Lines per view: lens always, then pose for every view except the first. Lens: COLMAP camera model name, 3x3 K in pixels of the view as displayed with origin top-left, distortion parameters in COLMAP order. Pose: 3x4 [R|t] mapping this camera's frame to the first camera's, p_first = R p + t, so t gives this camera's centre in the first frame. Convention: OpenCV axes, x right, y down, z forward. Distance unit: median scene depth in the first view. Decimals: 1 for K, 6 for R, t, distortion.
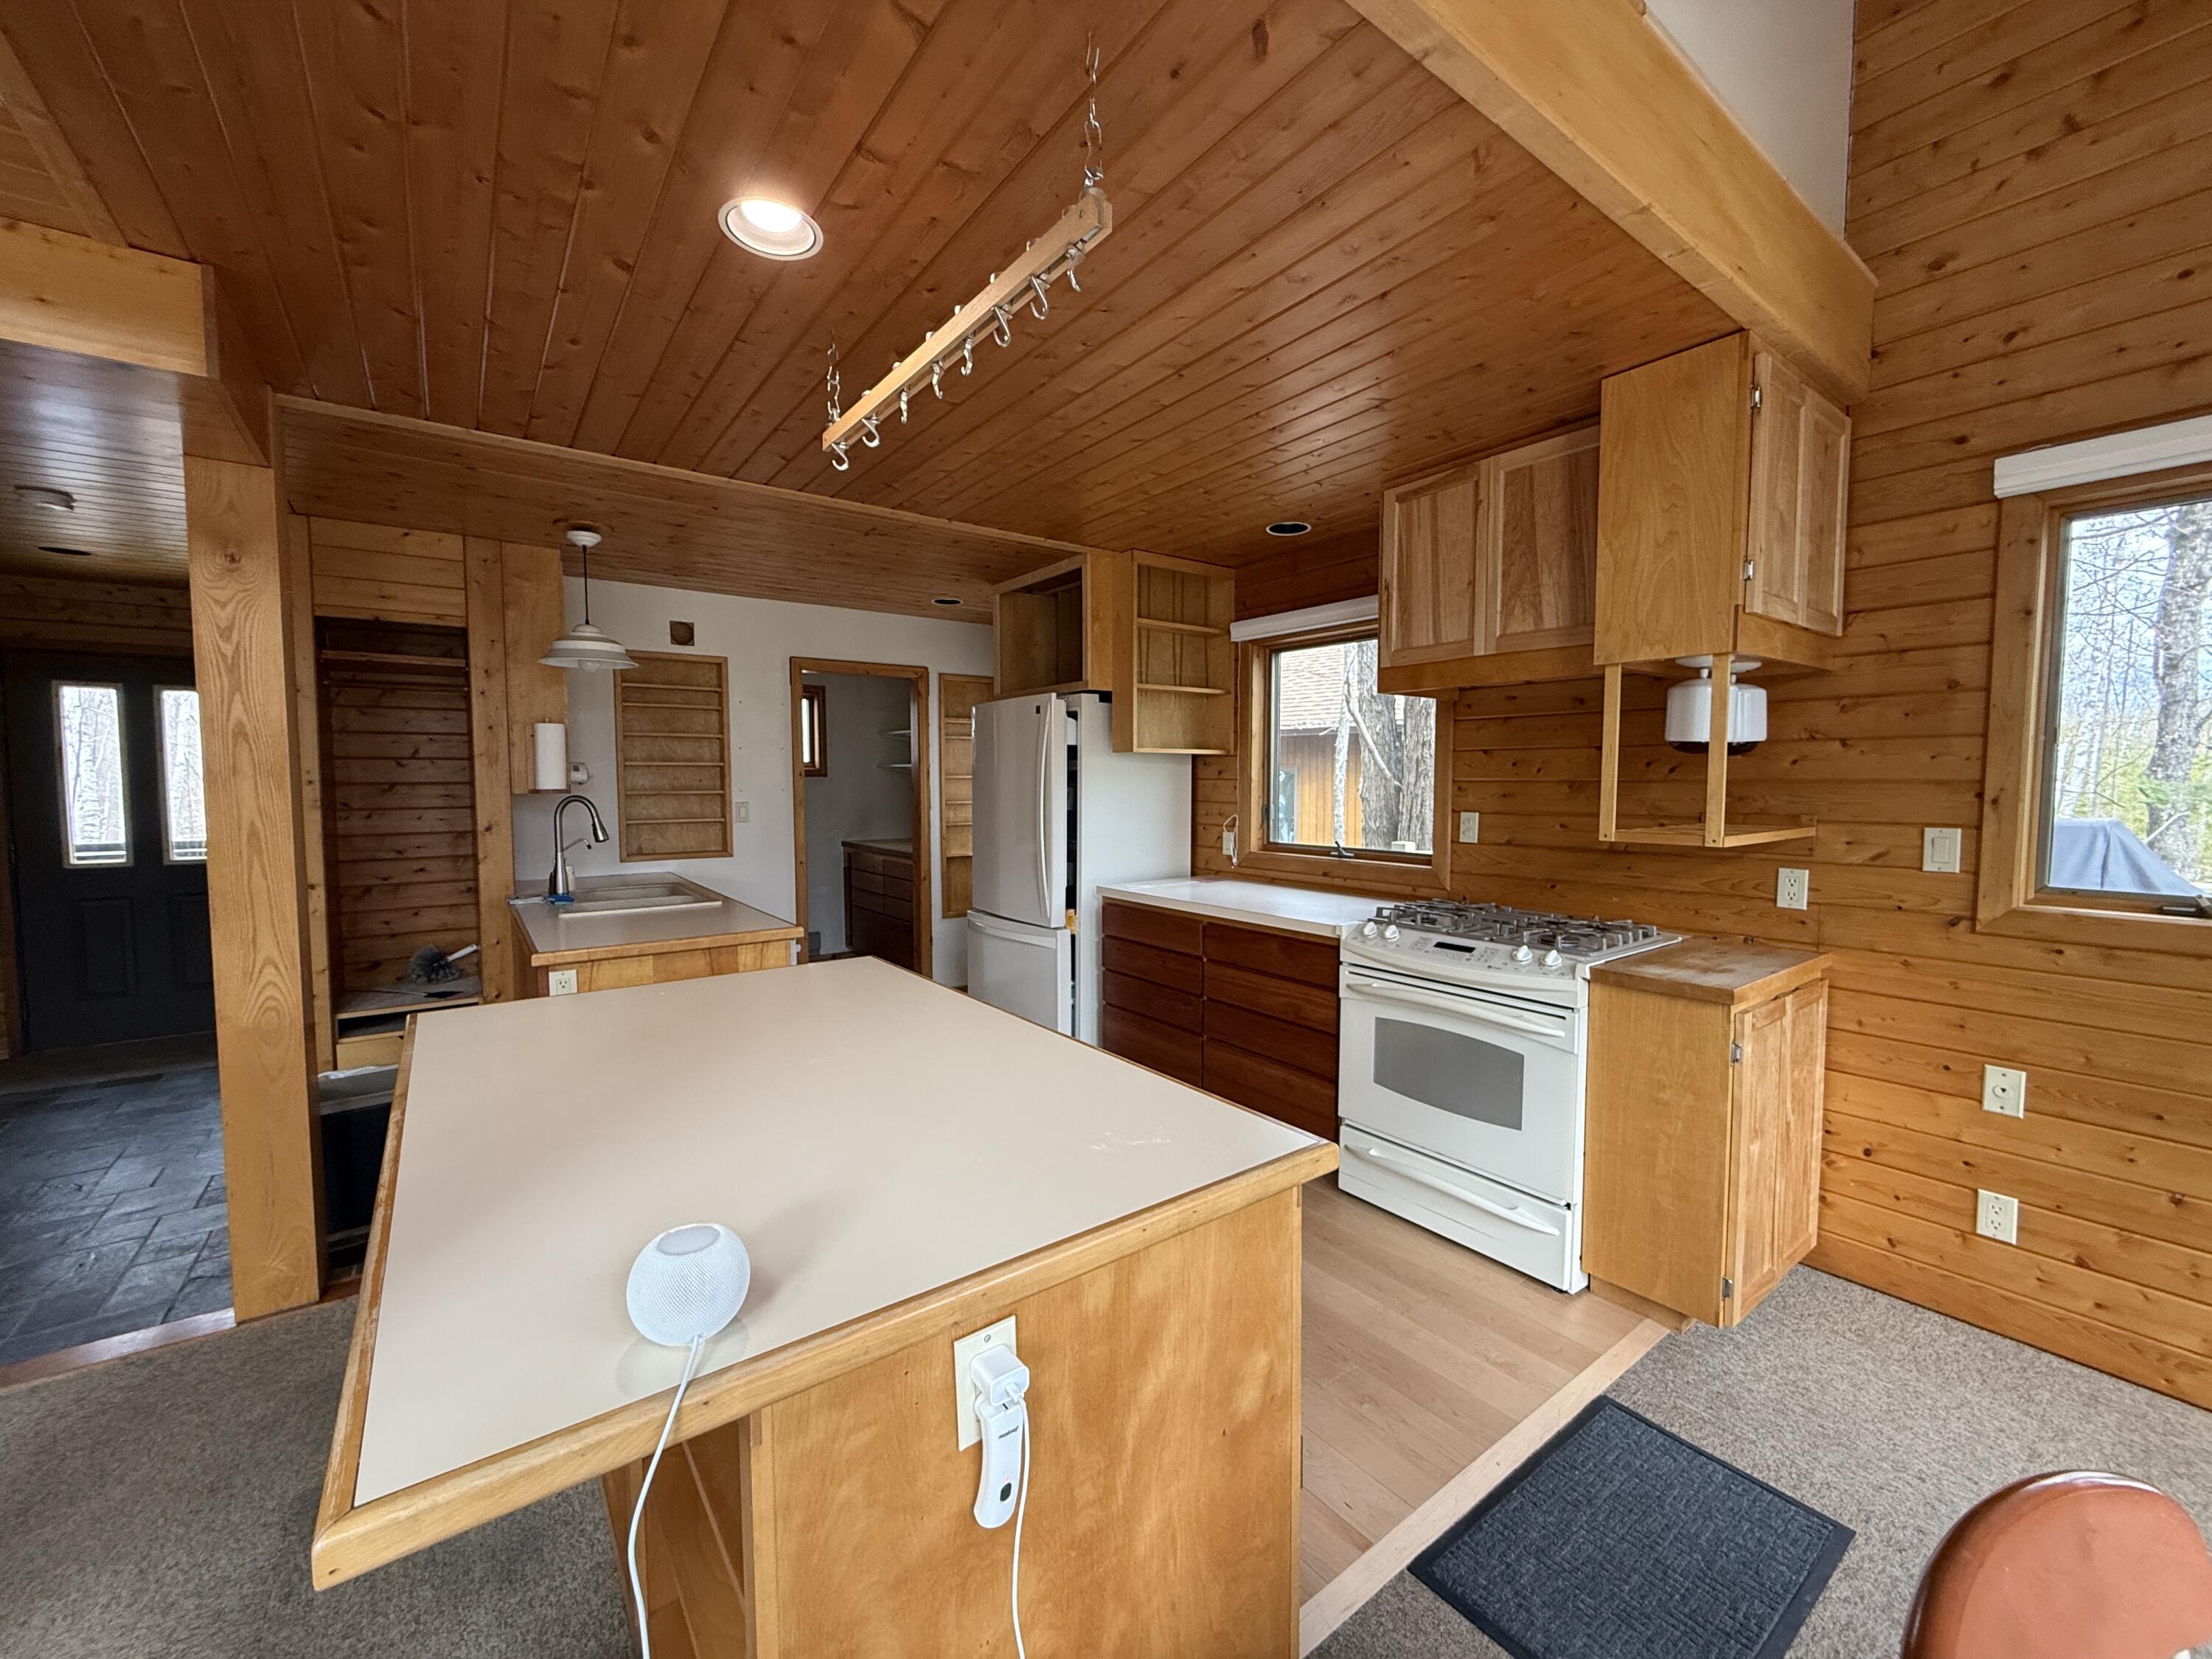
lens RADIAL K [[888.9, 0, 1088.4], [0, 888.9, 840.8], [0, 0, 1]] dist [-0.001073, 0.000189]
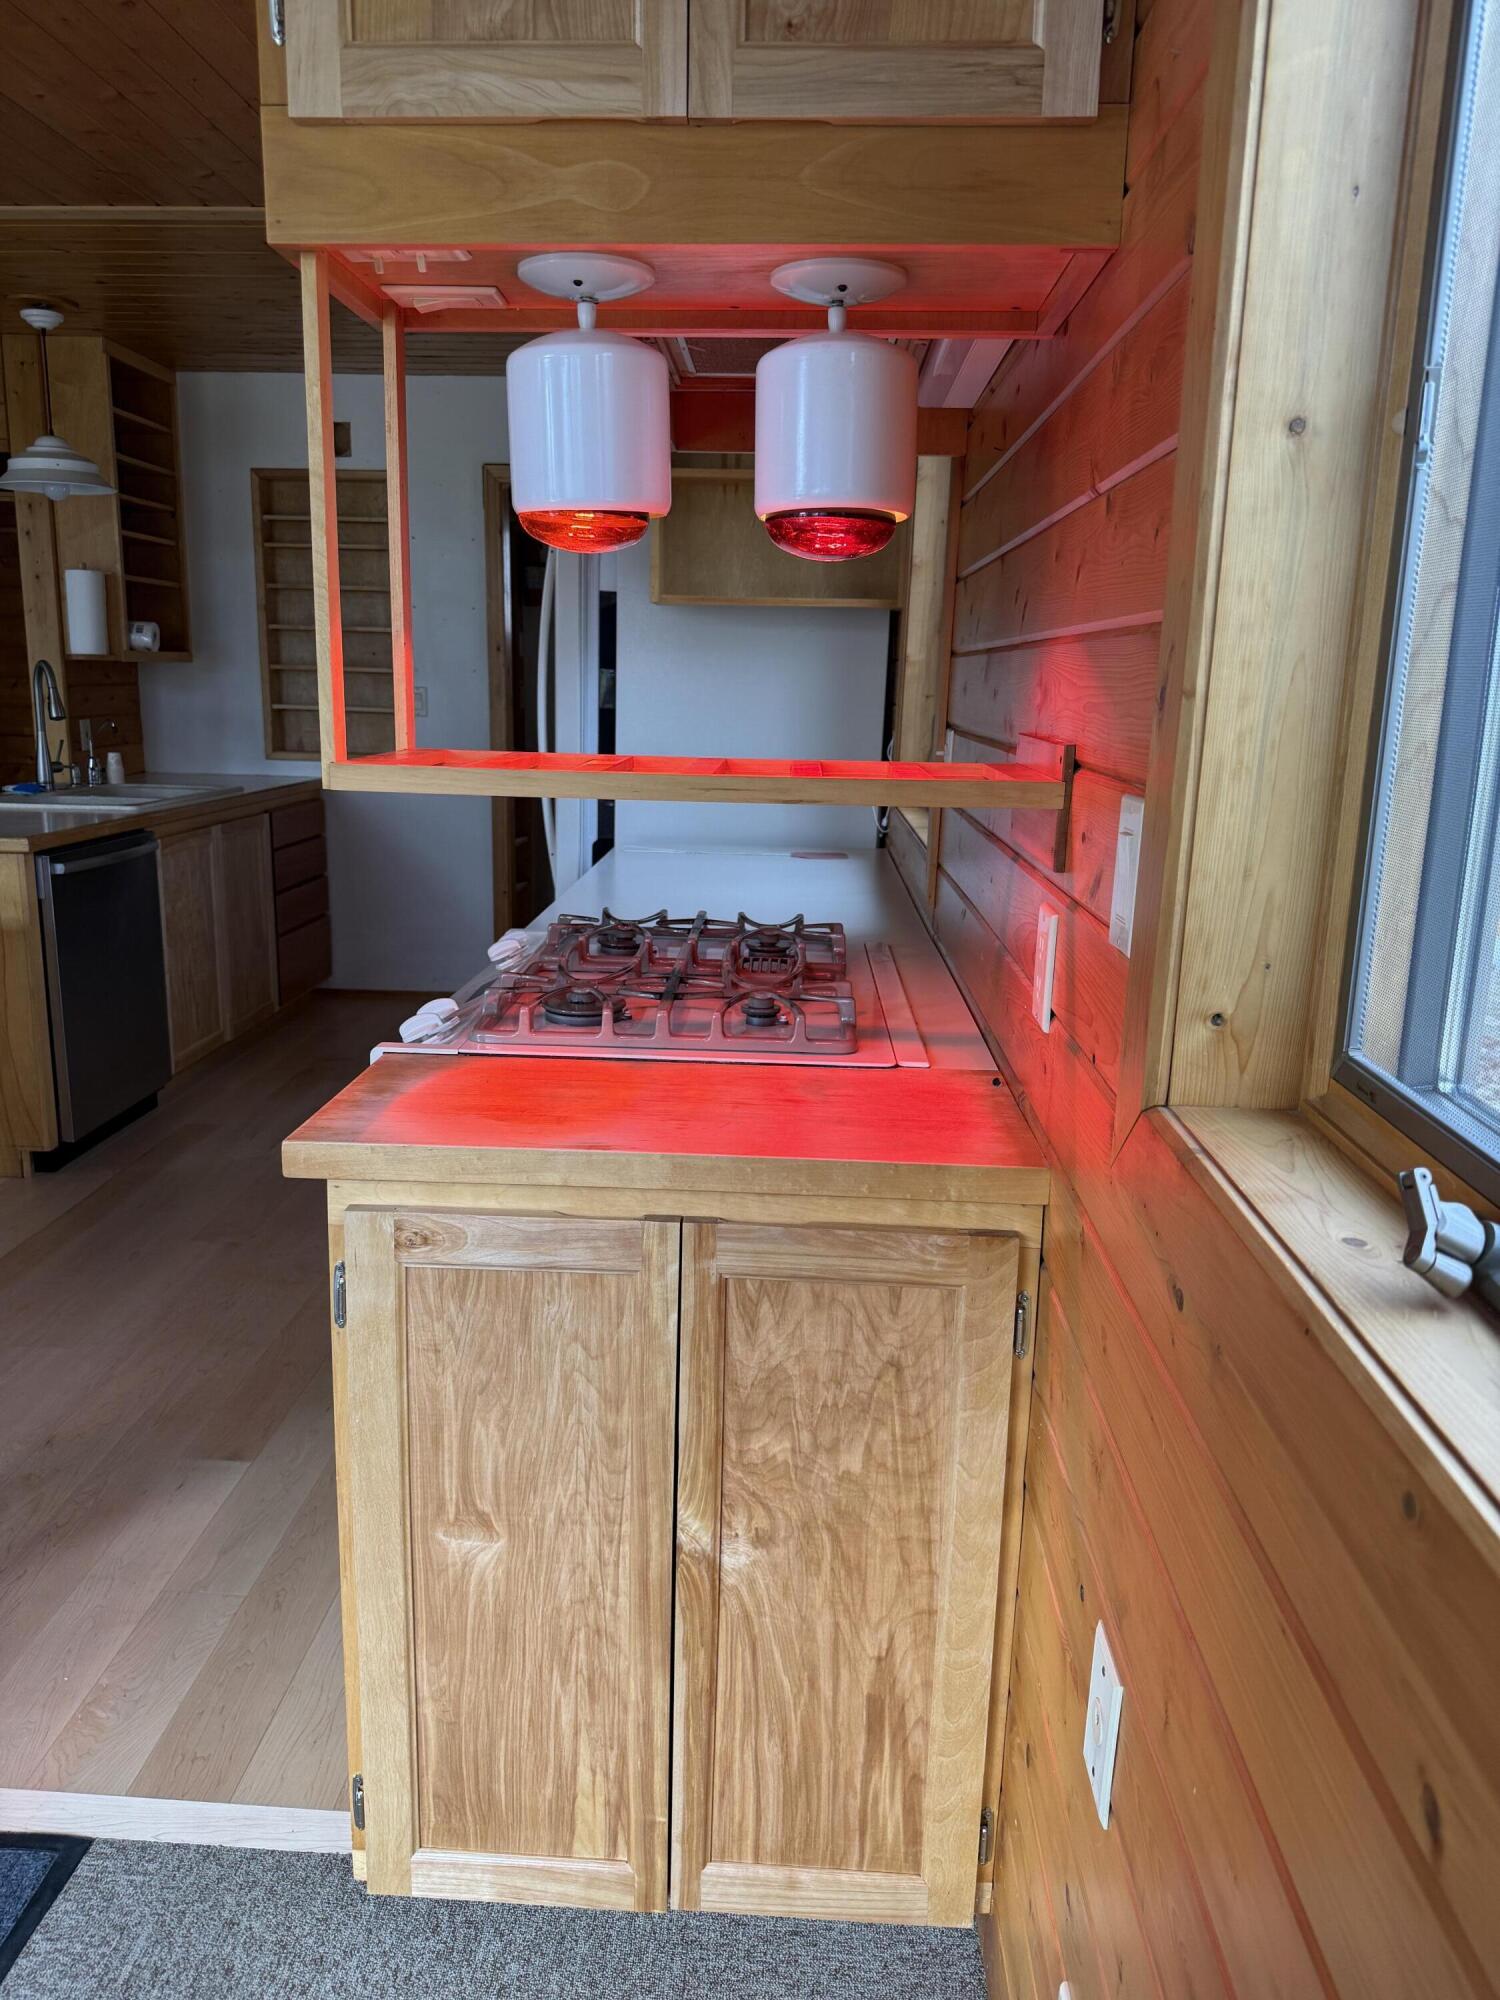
lens RADIAL K [[1429.7, 0, 747.7], [0, 1429.7, 1001.4], [0, 0, 1]] dist [-0.009578, 0.001817]
pose [[0.777759, 0.163635, -0.606889, 1.191924], [-0.070194, 0.982091, 0.174843, -0.028178], [0.624631, -0.093386, 0.775317, 0.586787]]
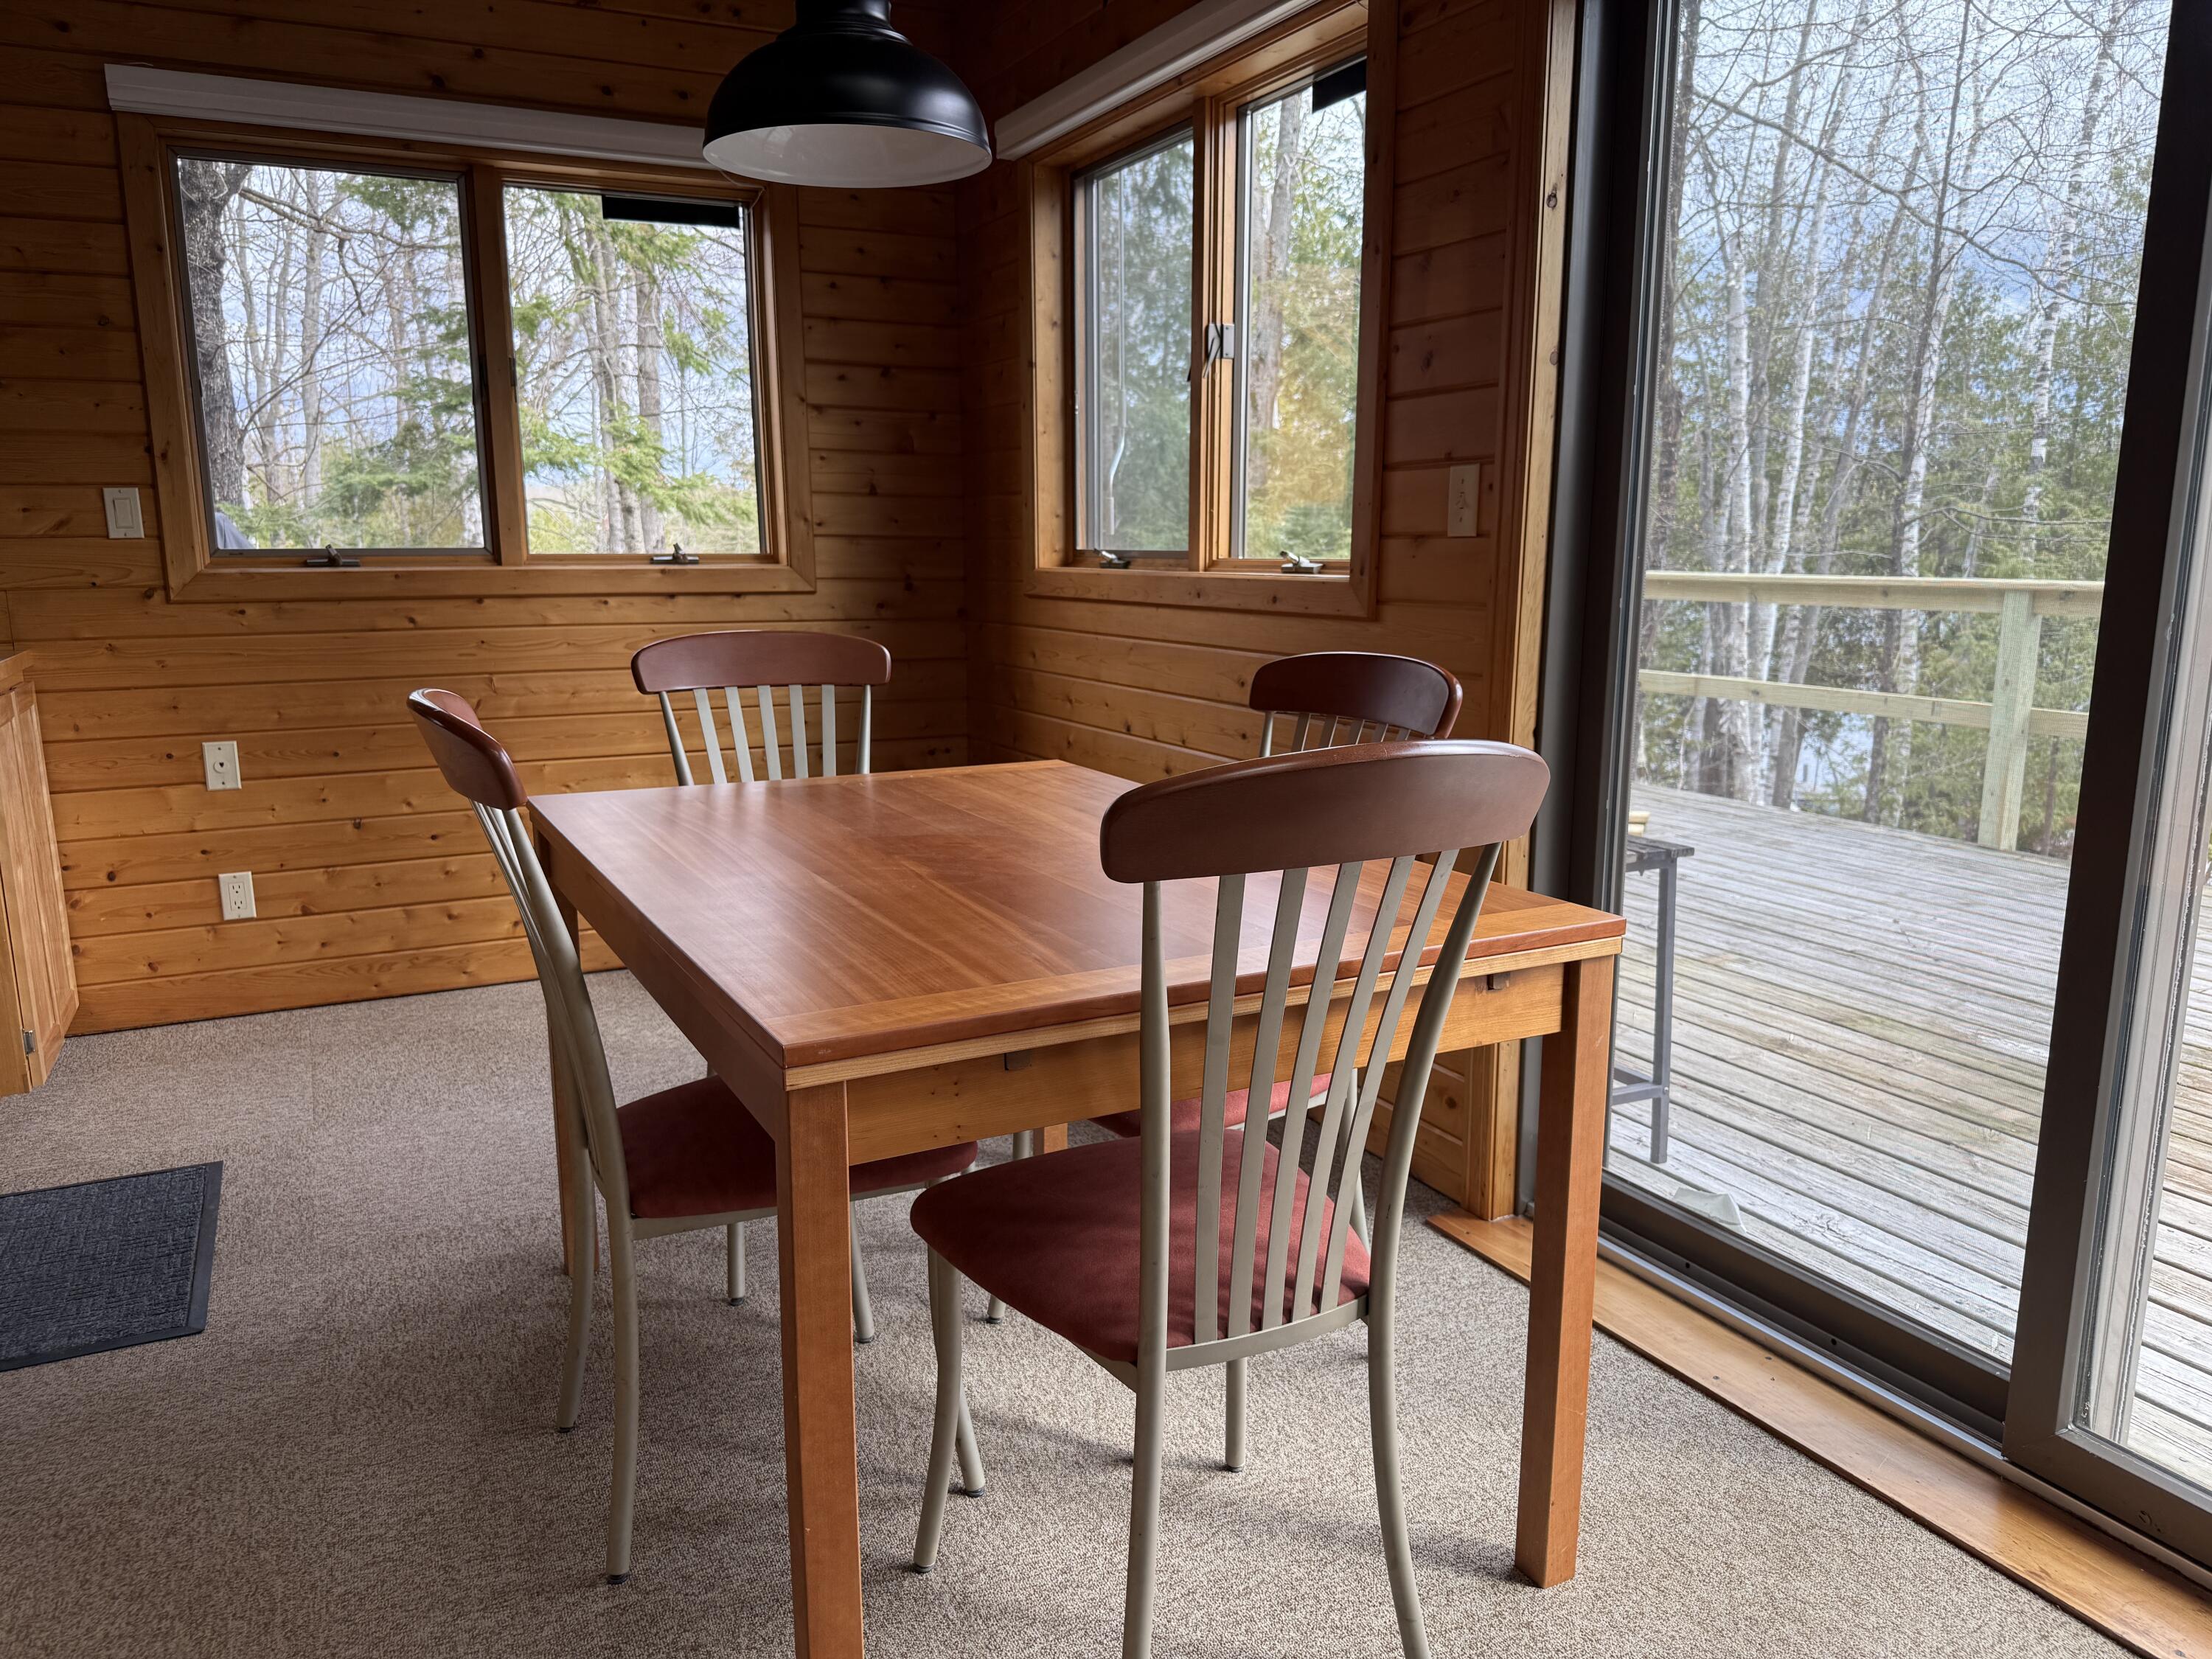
lens RADIAL K [[1581.2, 0, 1097.8], [0, 1581.2, 847.9], [0, 0, 1]] dist [-0.009578, 0.001817]
pose [[0.172559, -0.188249, 0.966843, -0.461343], [0.067193, 0.981531, 0.179116, 0.123604], [-0.982705, 0.034057, 0.182021, -0.234455]]
